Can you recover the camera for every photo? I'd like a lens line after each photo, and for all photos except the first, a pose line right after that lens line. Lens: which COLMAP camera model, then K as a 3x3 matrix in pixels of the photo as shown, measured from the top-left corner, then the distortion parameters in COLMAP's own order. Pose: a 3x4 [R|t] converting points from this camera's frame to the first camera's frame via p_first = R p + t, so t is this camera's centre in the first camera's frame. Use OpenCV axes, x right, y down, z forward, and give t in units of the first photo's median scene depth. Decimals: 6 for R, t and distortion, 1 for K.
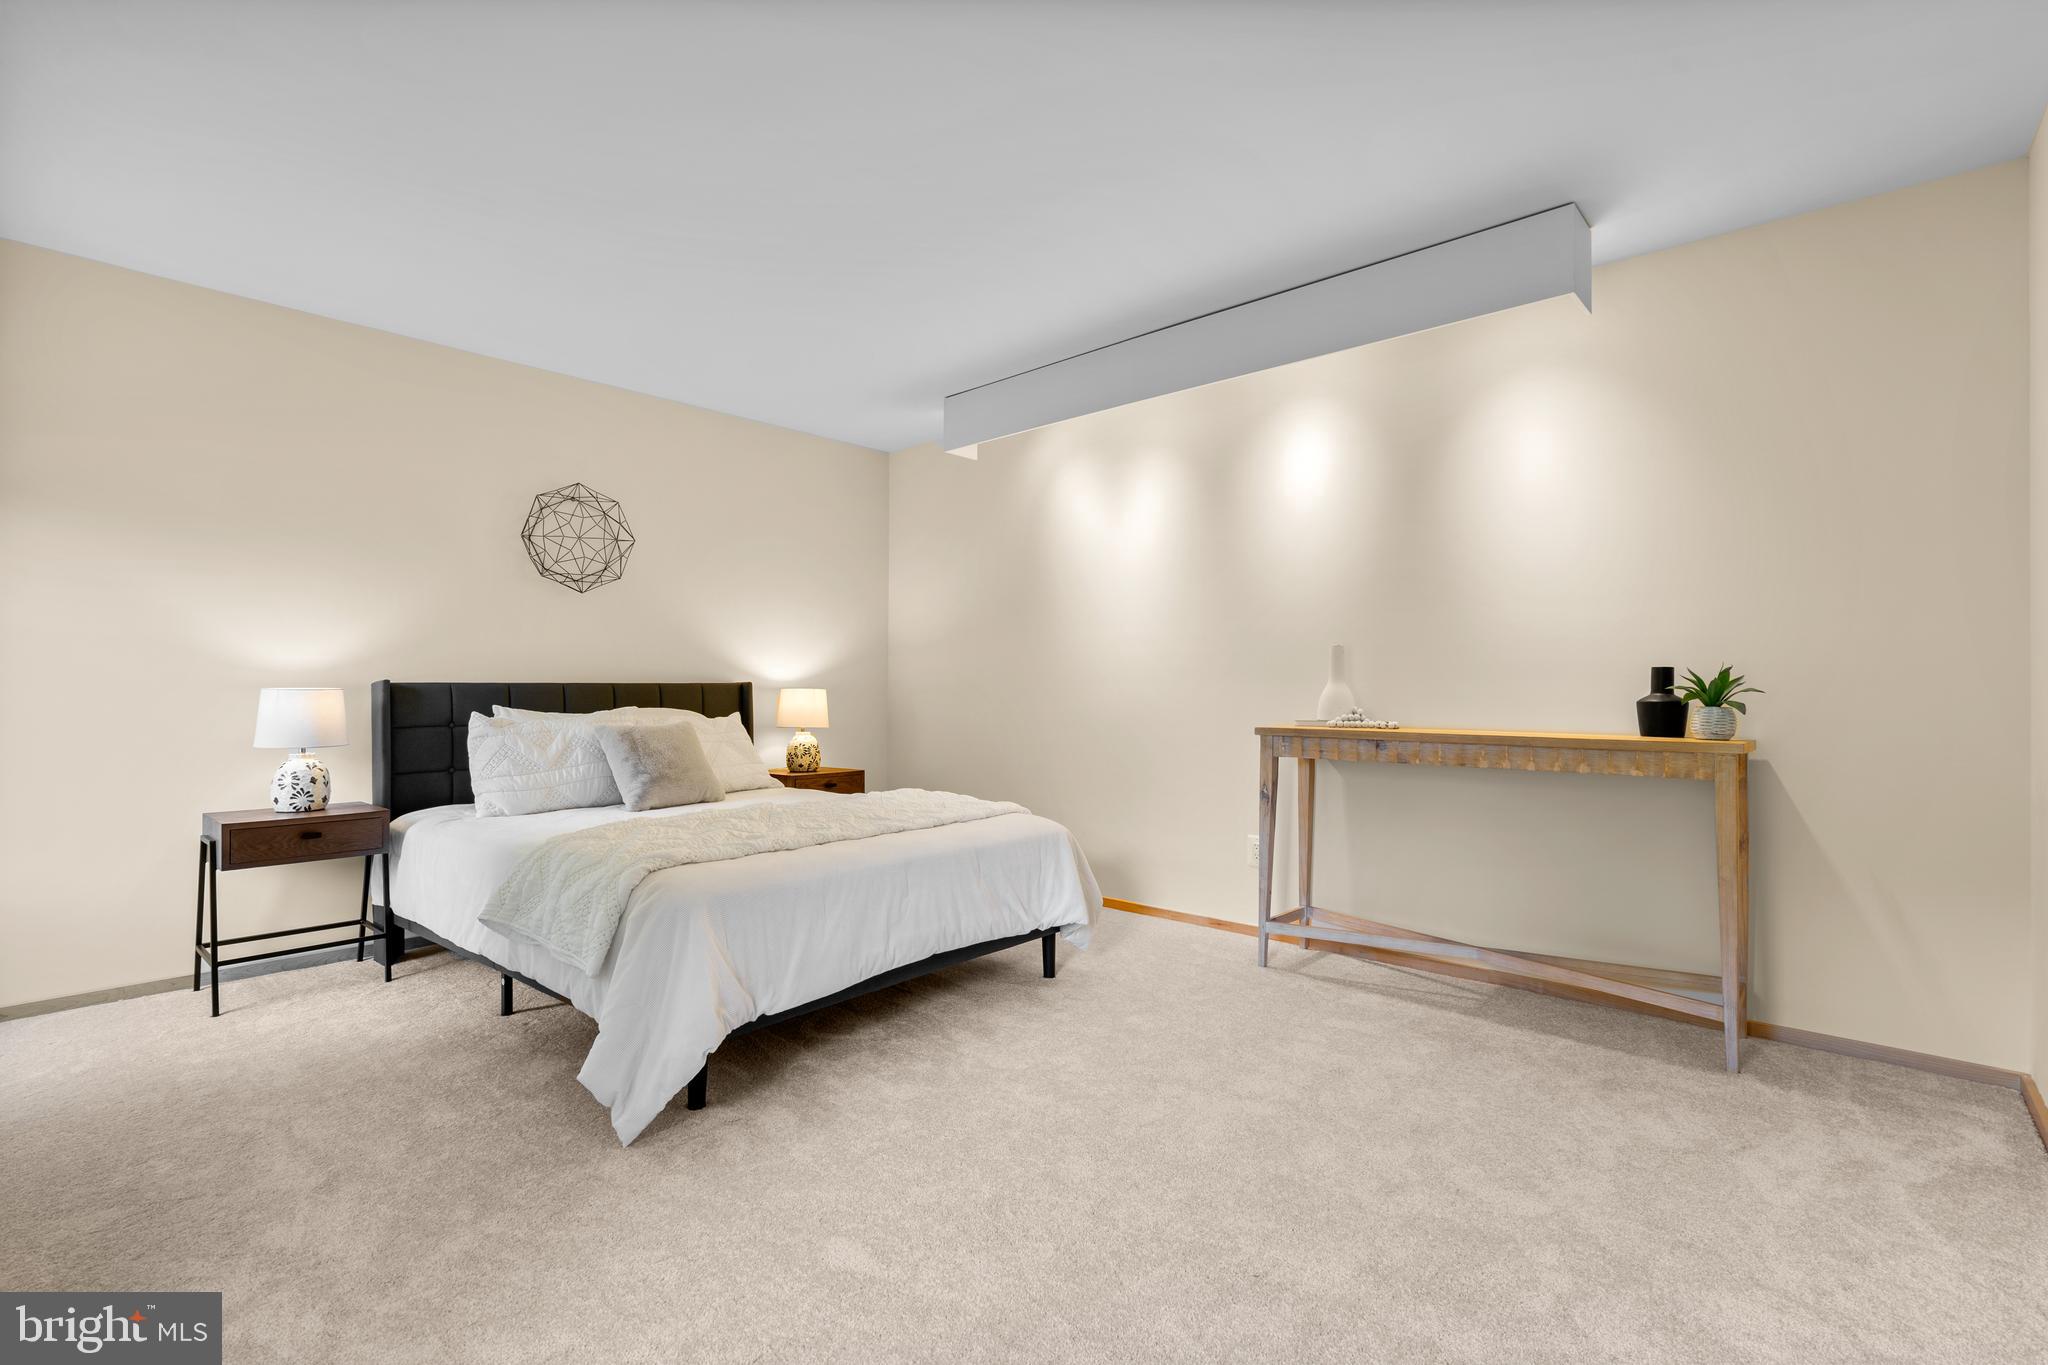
lens RADIAL K [[933.5, 0, 1025.3], [0, 933.5, 689.3], [0, 0, 1]] dist [-0.004419, 0.000704]
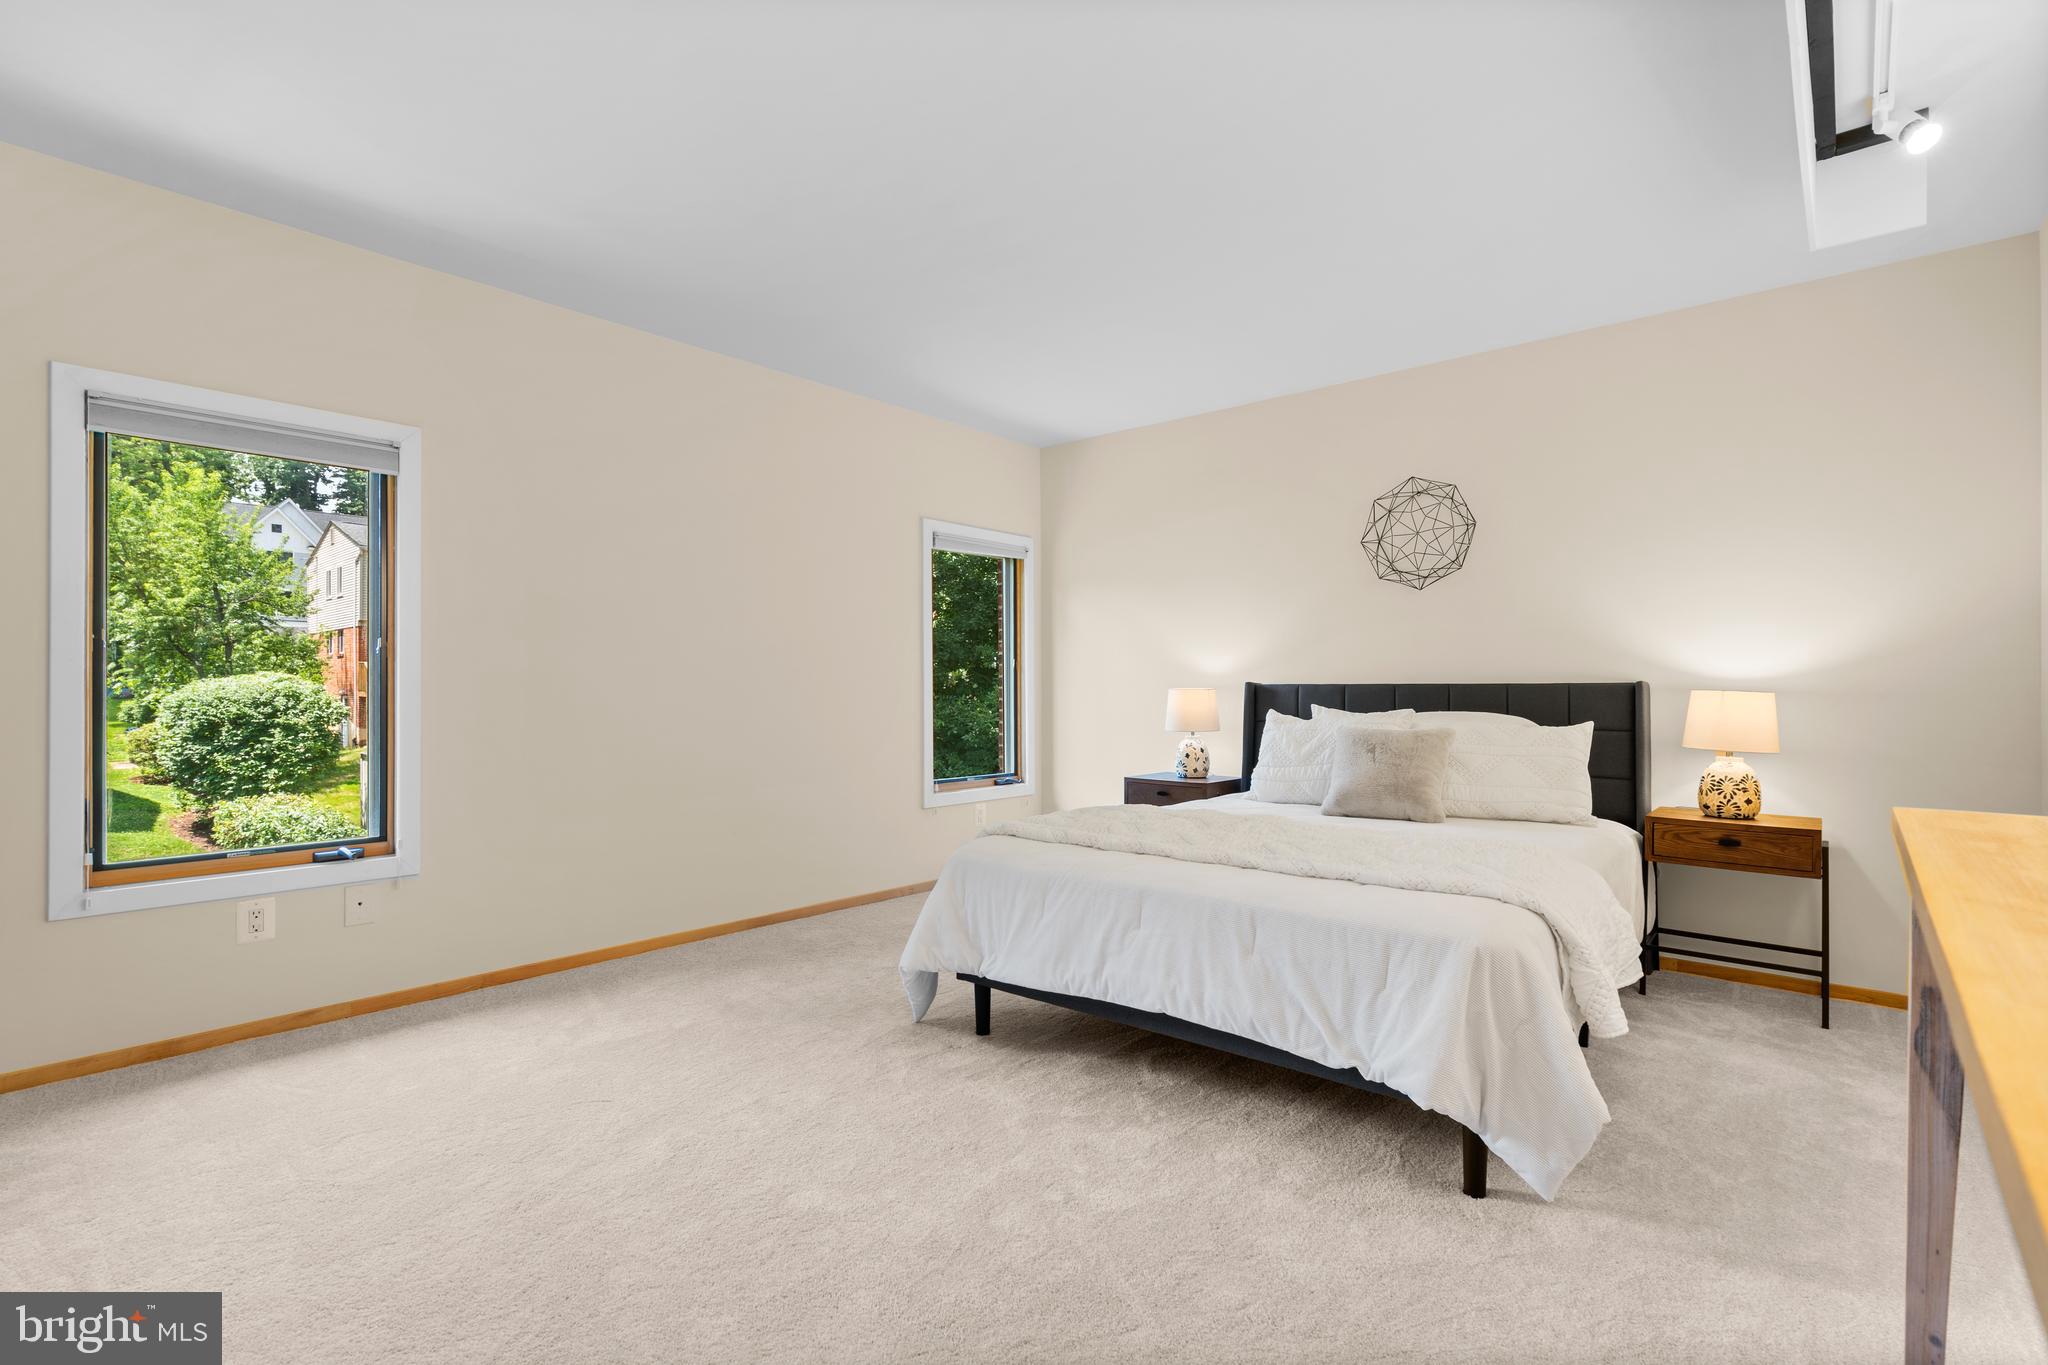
lens RADIAL K [[933.5, 0, 1025.3], [0, 933.5, 689.3], [0, 0, 1]] dist [-0.004419, 0.000704]
pose [[-0.011716, -0.001149, -0.999931, 0.566894], [-0.004338, 0.999990, -0.001099, 0.002356], [0.999922, 0.004325, -0.011721, 0.702609]]
